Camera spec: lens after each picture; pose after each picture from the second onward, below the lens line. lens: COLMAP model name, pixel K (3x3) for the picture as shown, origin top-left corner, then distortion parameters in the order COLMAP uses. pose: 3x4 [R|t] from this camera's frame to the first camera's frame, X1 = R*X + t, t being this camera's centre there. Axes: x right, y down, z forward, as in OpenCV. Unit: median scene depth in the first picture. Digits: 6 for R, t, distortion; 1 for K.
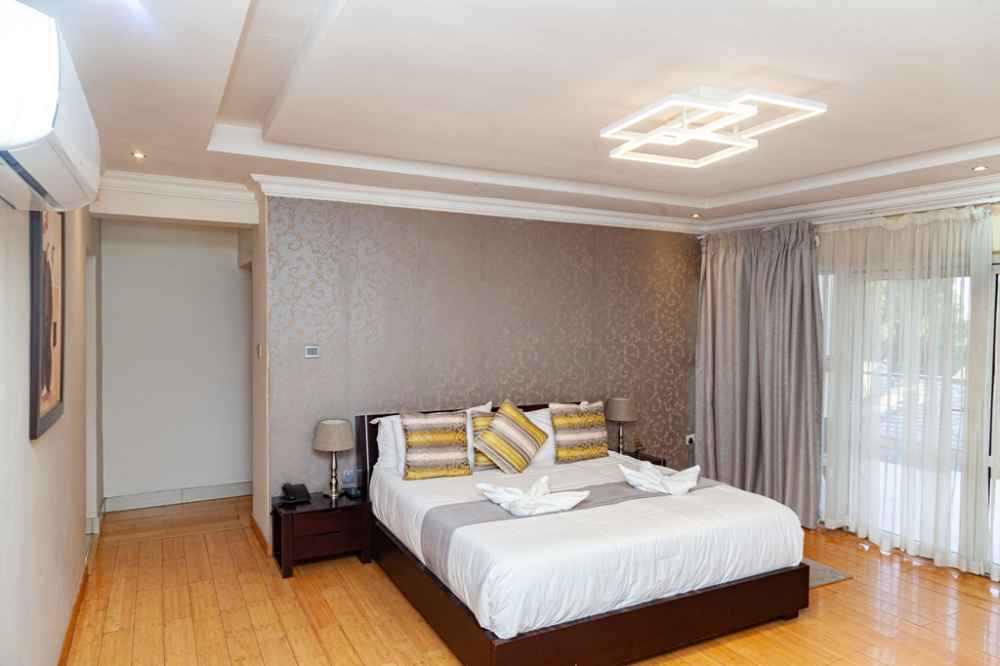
lens RADIAL K [[654.6, 0, 500.3], [0, 654.6, 335.0], [0, 0, 1]] dist [0.000082, -0.000094]
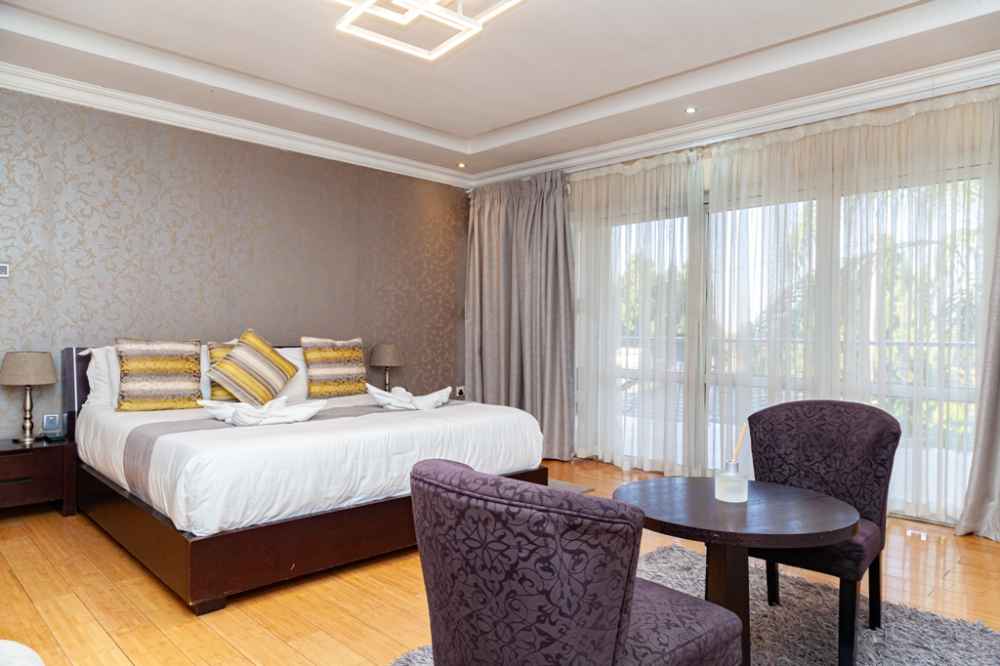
lens RADIAL K [[654.6, 0, 500.3], [0, 654.6, 335.0], [0, 0, 1]] dist [0.000082, -0.000094]
pose [[0.956875, -0.001948, 0.290493, 0.077324], [0.006650, 0.999862, -0.015197, 0.121446], [-0.290423, 0.016473, 0.956756, 0.022054]]
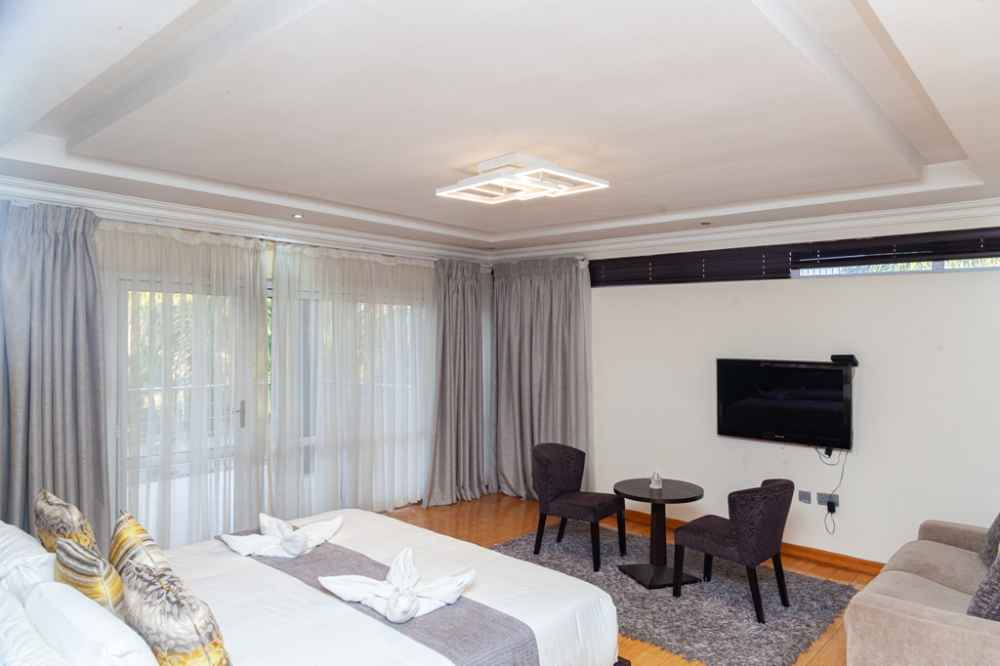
lens RADIAL K [[652.9, 0, 500.8], [0, 652.9, 334.9], [0, 0, 1]] dist [-0.000810, 0.000901]
pose [[-0.345949, 0.006714, 0.938229, -0.518741], [0.023787, 0.999716, 0.001617, -0.009586], [-0.937952, 0.022877, -0.346011, 0.900050]]
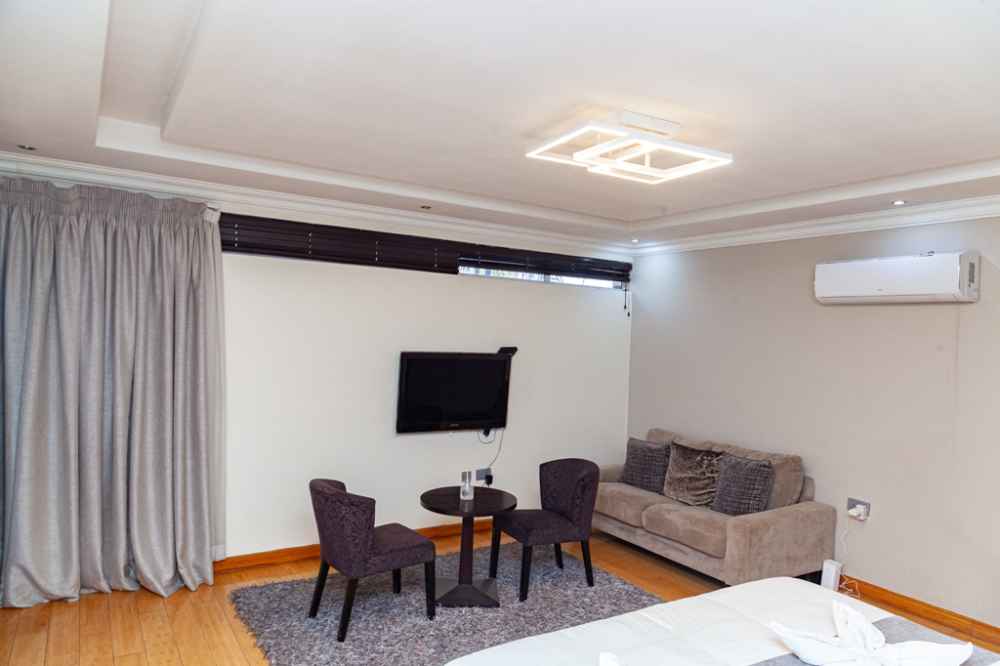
lens RADIAL K [[652.9, 0, 500.8], [0, 652.9, 334.9], [0, 0, 1]] dist [-0.000810, 0.000901]
pose [[-0.995546, -0.033678, -0.088060, 0.340197], [-0.037951, 0.998159, 0.047316, -0.041076], [0.086305, 0.050448, -0.994991, 1.215415]]
